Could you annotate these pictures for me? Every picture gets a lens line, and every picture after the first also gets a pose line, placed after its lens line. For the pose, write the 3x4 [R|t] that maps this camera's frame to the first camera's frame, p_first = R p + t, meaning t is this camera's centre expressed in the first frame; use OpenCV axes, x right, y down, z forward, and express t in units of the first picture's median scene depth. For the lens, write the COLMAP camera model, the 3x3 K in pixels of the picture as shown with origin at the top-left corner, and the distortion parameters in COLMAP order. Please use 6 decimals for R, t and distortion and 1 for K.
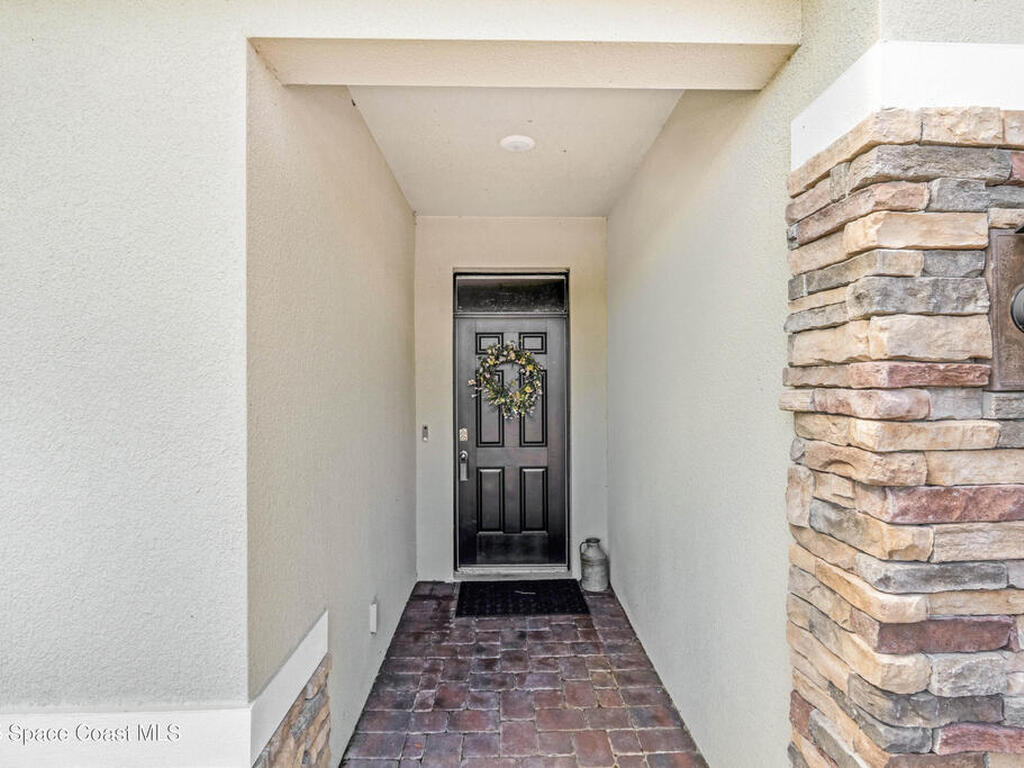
lens RADIAL K [[531.9, 0, 515.7], [0, 531.9, 379.1], [0, 0, 1]] dist [-0.006544, -0.000629]
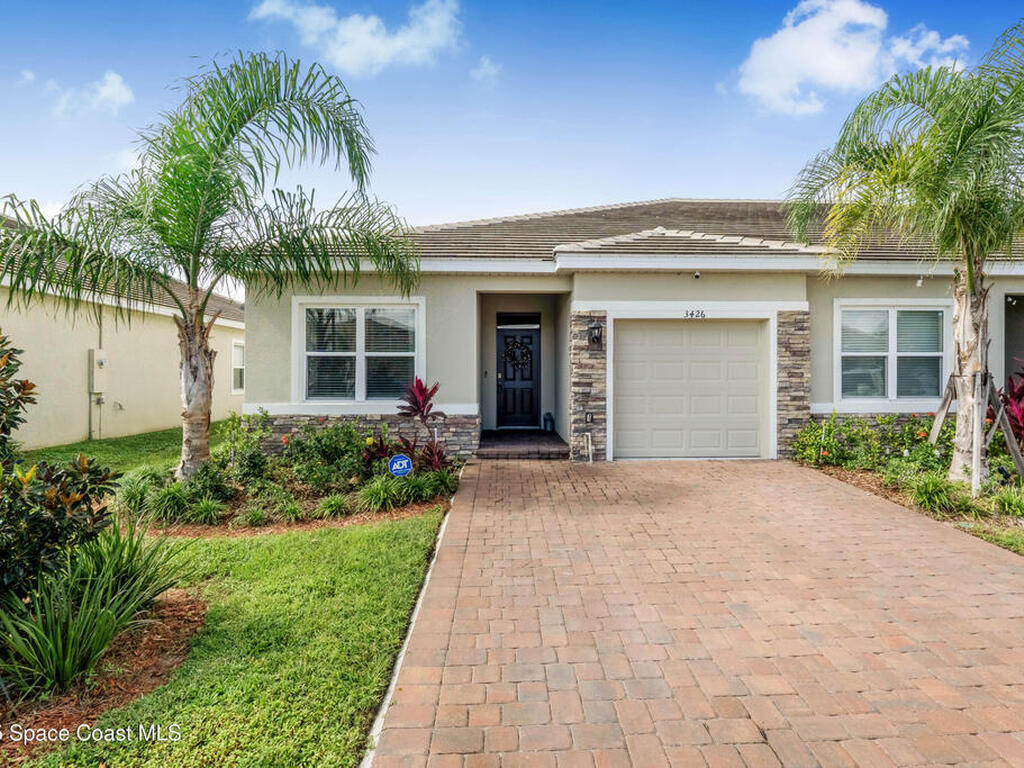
lens RADIAL K [[531.9, 0, 515.7], [0, 531.9, 379.1], [0, 0, 1]] dist [-0.006544, -0.000629]
pose [[0.999993, 0.002821, 0.002442, -0.027077], [-0.002870, 0.999794, 0.020102, 0.070101], [-0.002385, -0.020109, 0.999795, -1.610107]]
